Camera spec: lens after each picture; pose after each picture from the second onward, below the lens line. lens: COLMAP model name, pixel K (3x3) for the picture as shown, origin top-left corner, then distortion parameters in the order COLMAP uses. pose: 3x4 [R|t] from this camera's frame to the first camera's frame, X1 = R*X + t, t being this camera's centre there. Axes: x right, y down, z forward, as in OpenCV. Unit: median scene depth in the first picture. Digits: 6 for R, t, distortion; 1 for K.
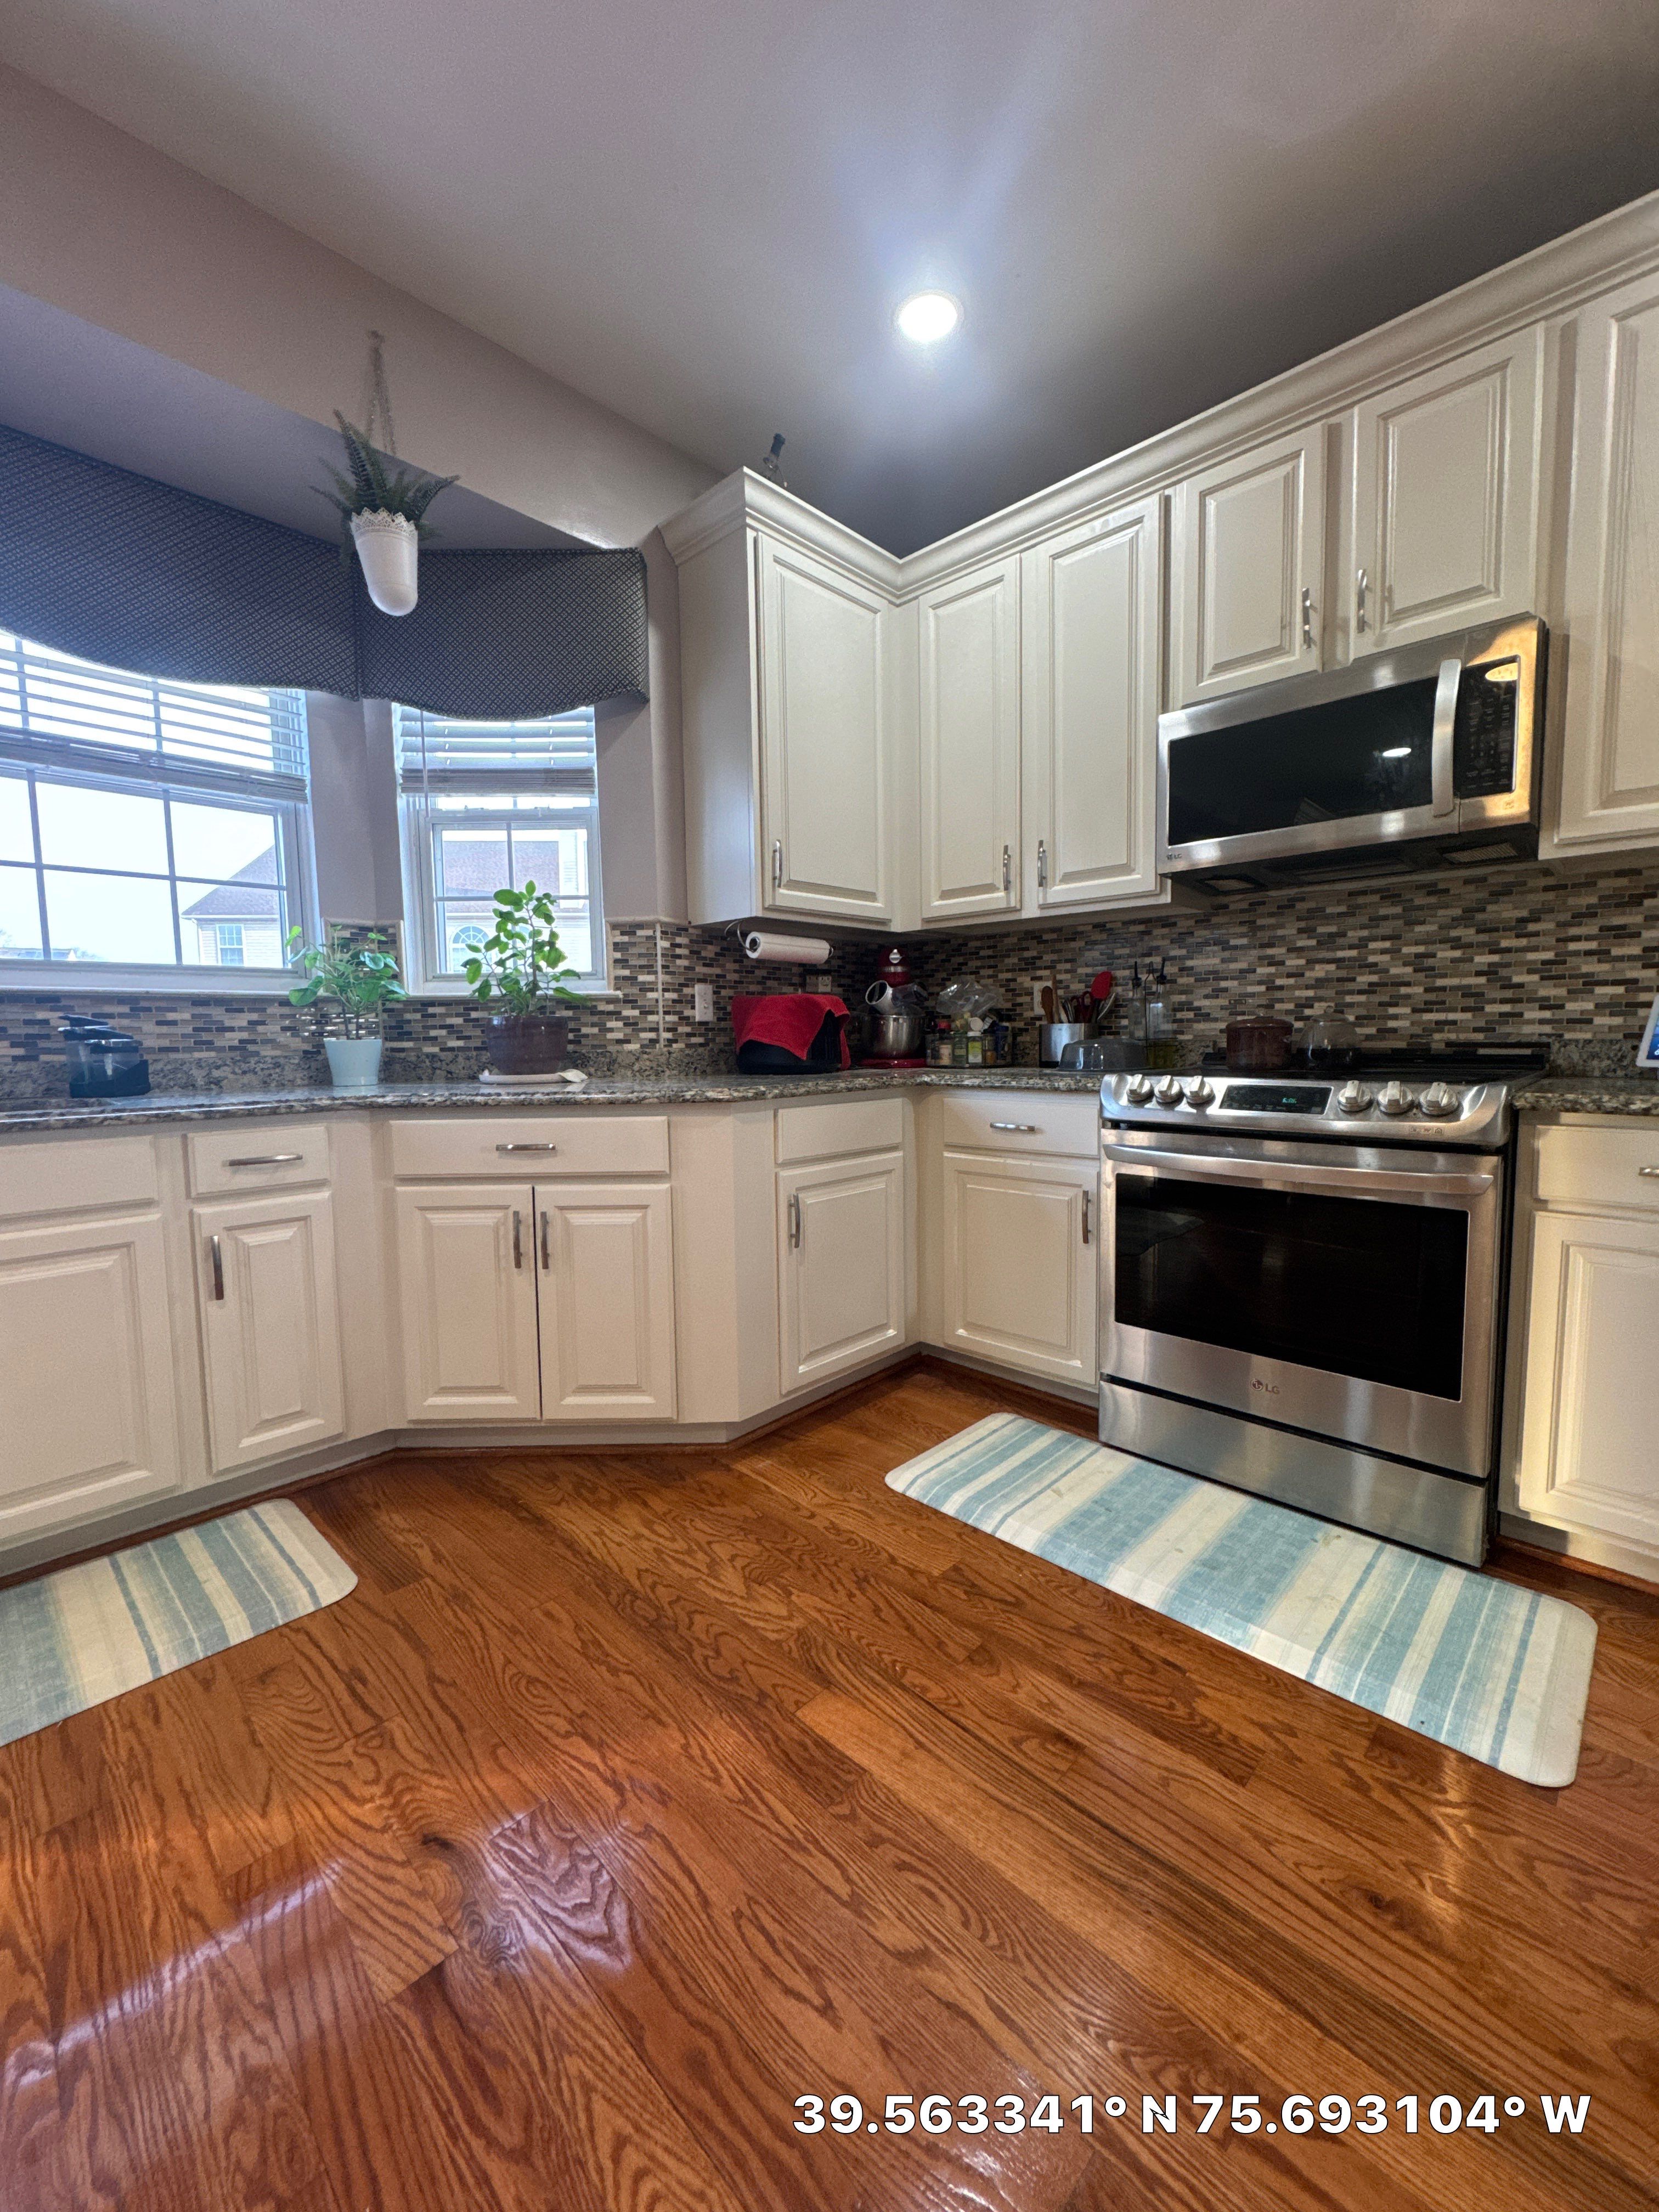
lens RADIAL K [[878.4, 0, 830.1], [0, 878.4, 1101.6], [0, 0, 1]] dist [-0.003128, 0.000444]
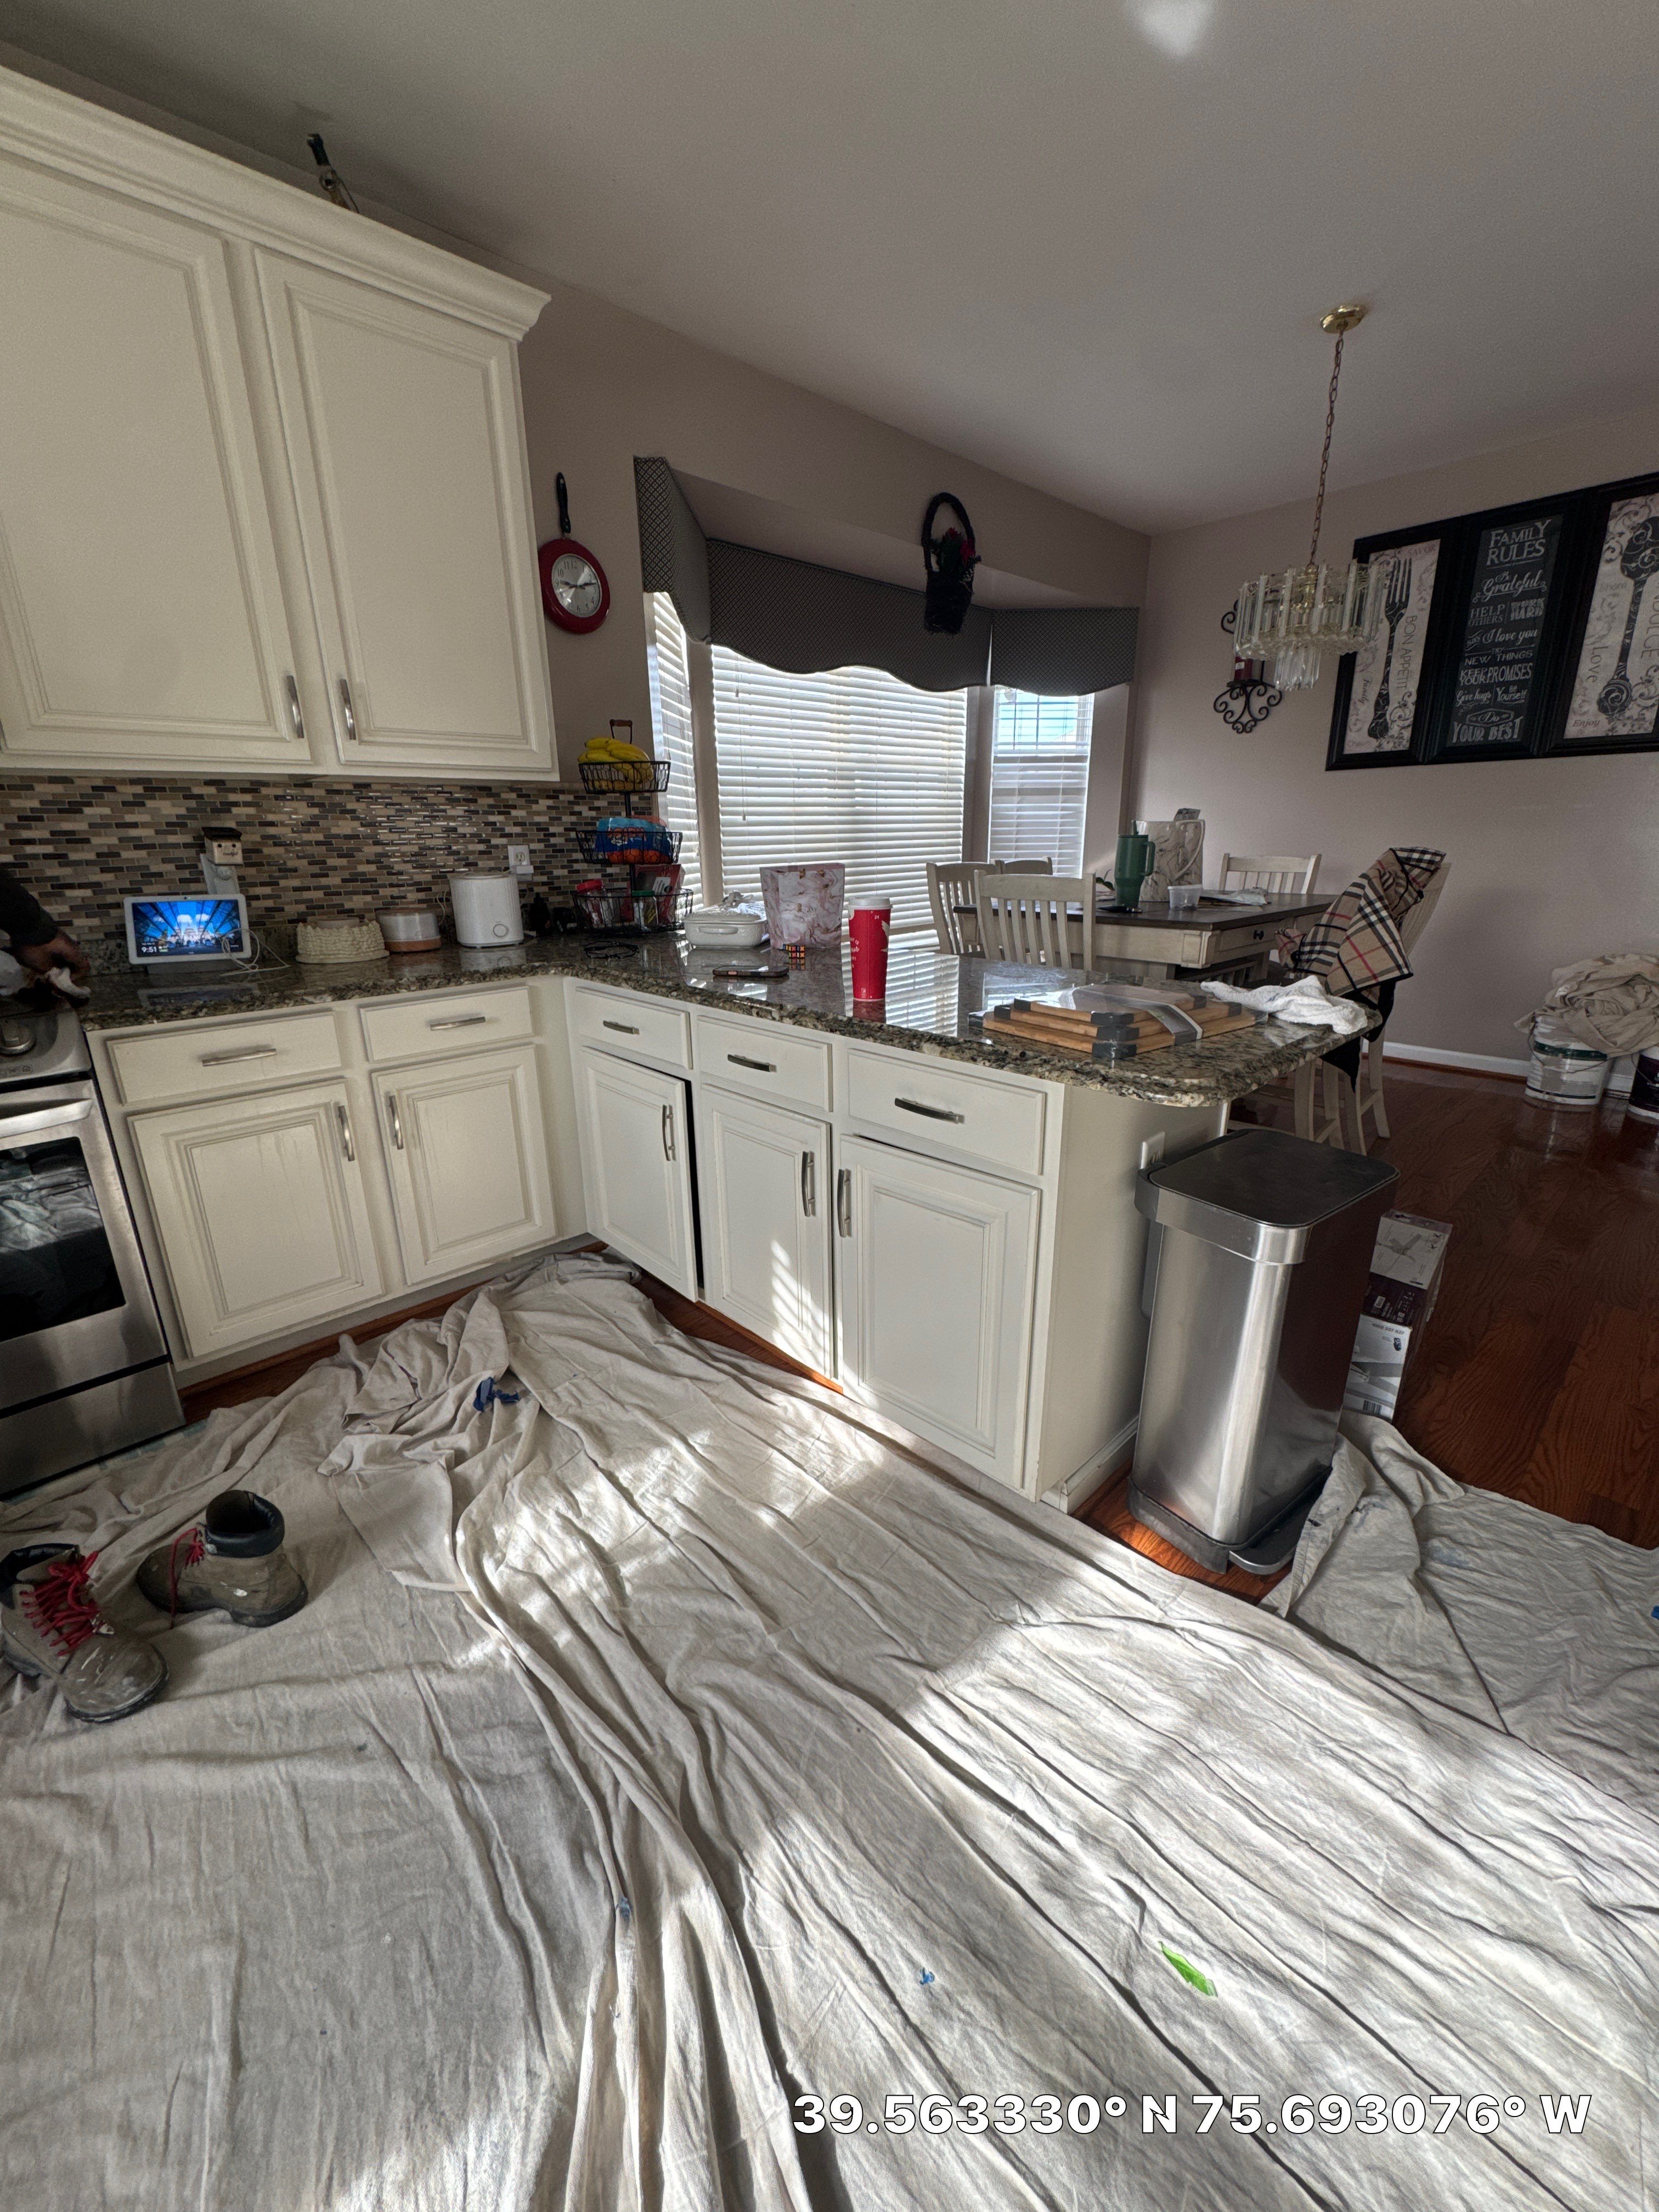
lens RADIAL K [[878.4, 0, 831.8], [0, 878.4, 1102.3], [0, 0, 1]] dist [-0.003128, 0.000444]
pose [[0.034208, -0.282878, 0.958546, -0.151286], [0.092685, 0.955872, 0.278781, -0.081611], [-0.995108, 0.079306, 0.058917, 0.034940]]
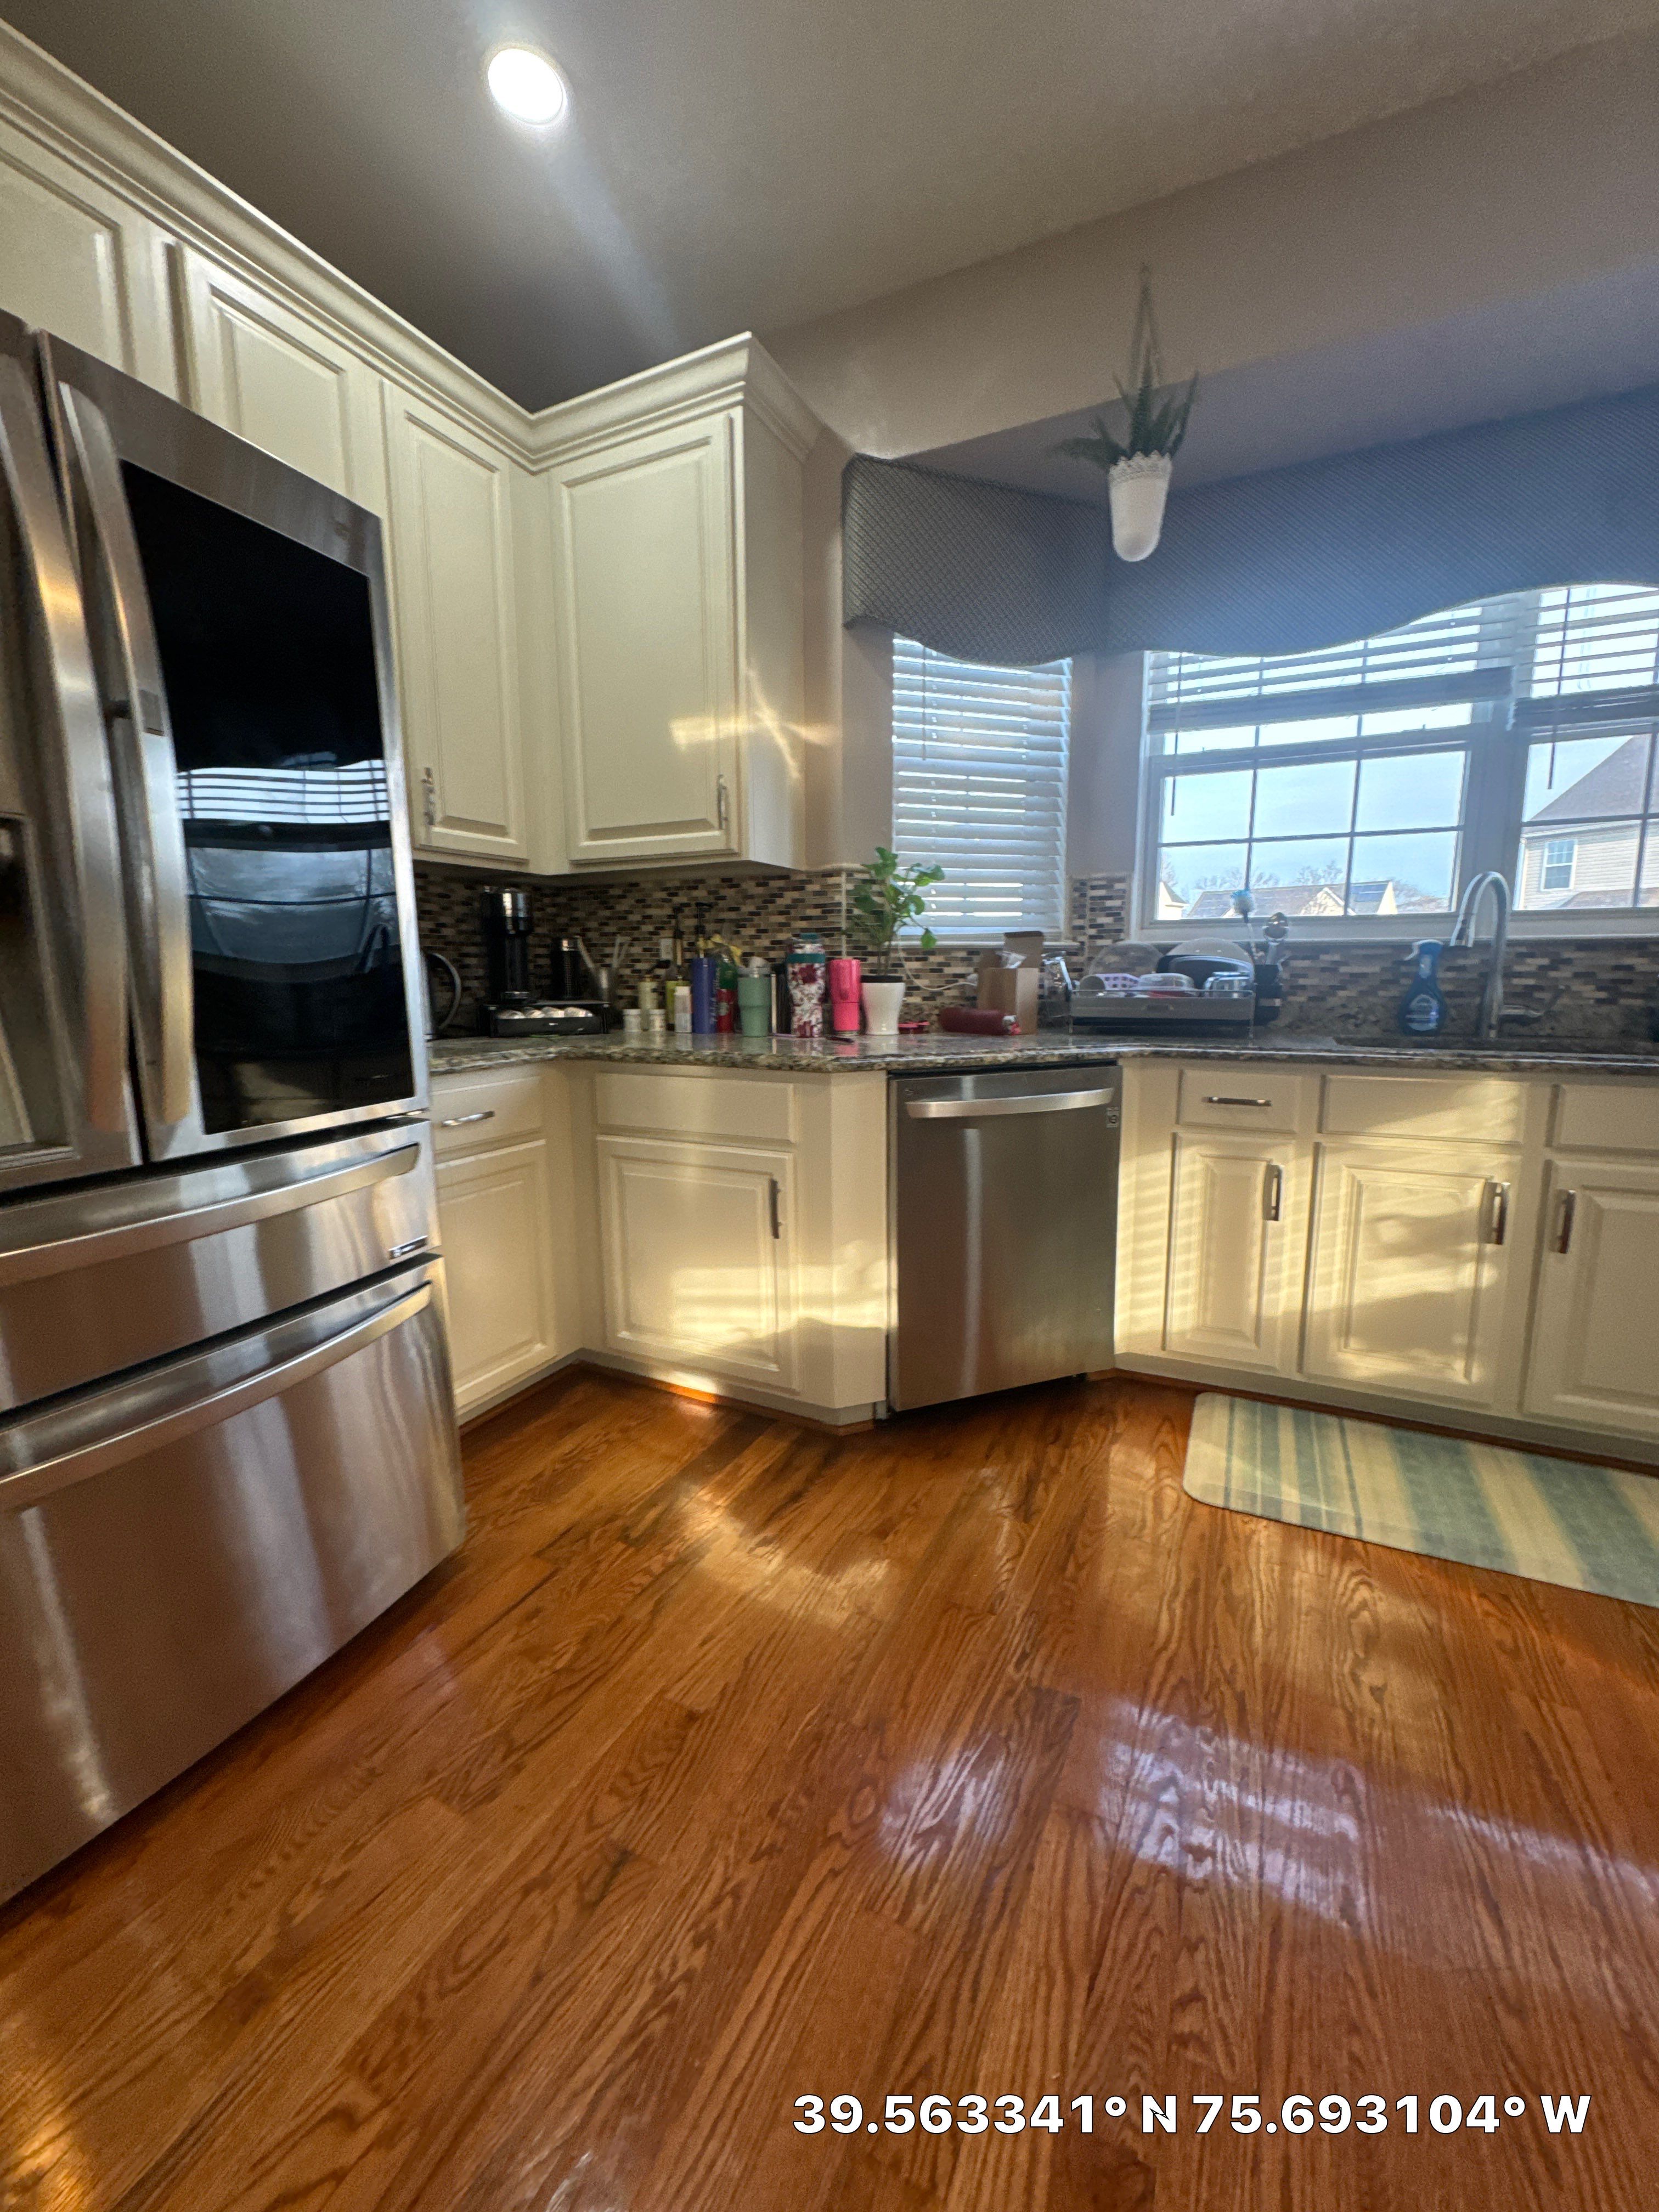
lens RADIAL K [[878.4, 0, 828.8], [0, 878.4, 1103.4], [0, 0, 1]] dist [-0.003128, 0.000444]
pose [[0.307230, 0.156081, -0.938748, -0.152189], [-0.073624, 0.987400, 0.140074, -0.004962], [0.948783, 0.026079, 0.314850, -0.230953]]
